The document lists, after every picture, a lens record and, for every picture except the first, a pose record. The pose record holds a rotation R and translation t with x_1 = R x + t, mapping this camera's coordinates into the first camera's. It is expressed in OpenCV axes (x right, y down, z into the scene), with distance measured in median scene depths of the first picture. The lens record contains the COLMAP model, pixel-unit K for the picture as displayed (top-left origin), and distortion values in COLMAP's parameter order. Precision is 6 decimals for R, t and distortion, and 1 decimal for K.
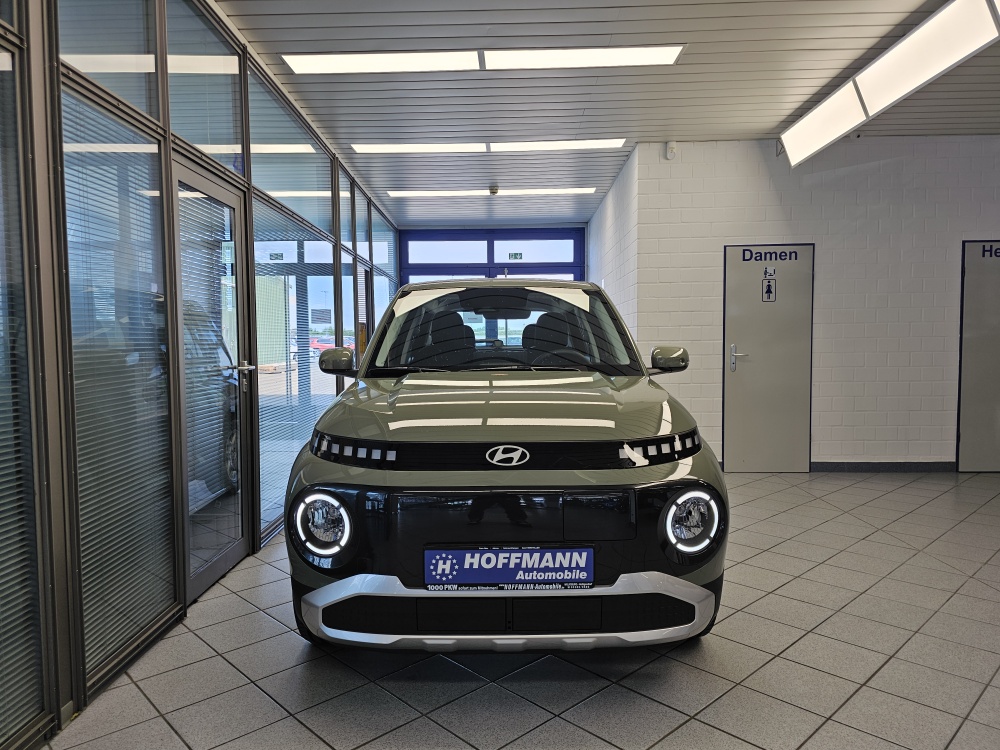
lens RADIAL K [[677.6, 0, 500.0], [0, 677.6, 375.0], [0, 0, 1]] dist [0.072457, -0.103106]
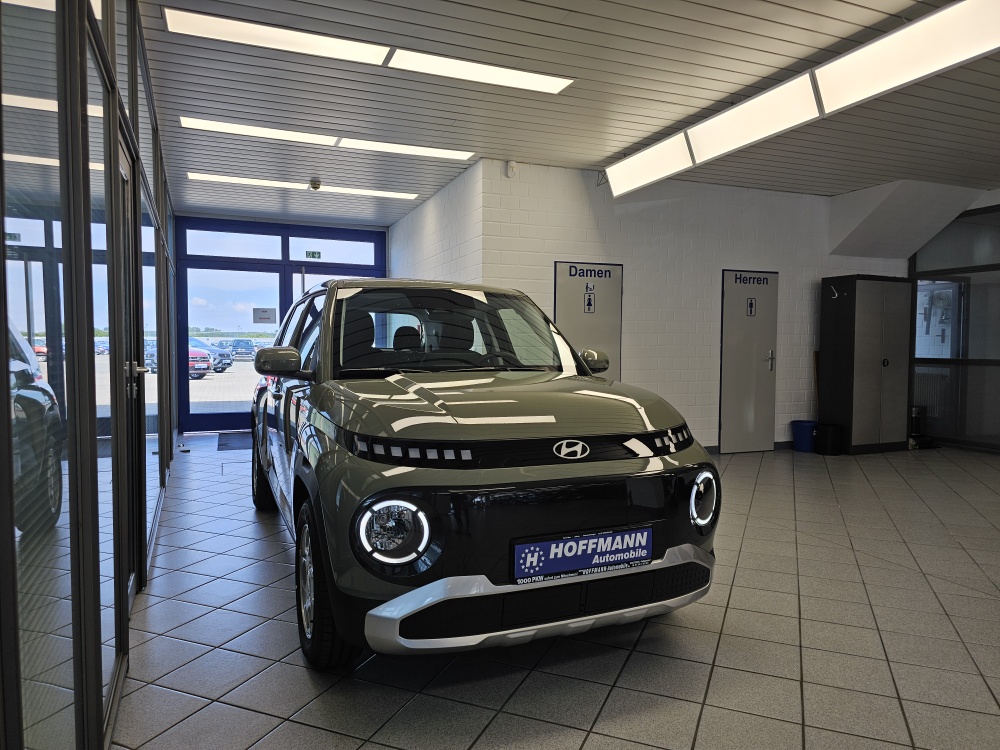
lens RADIAL K [[677.6, 0, 500.0], [0, 677.6, 375.0], [0, 0, 1]] dist [0.072457, -0.103106]
pose [[0.910039, -0.002912, 0.414513, -0.536507], [0.006497, 0.999953, -0.007239, 0.009539], [-0.414473, 0.009281, 0.910014, 0.079179]]
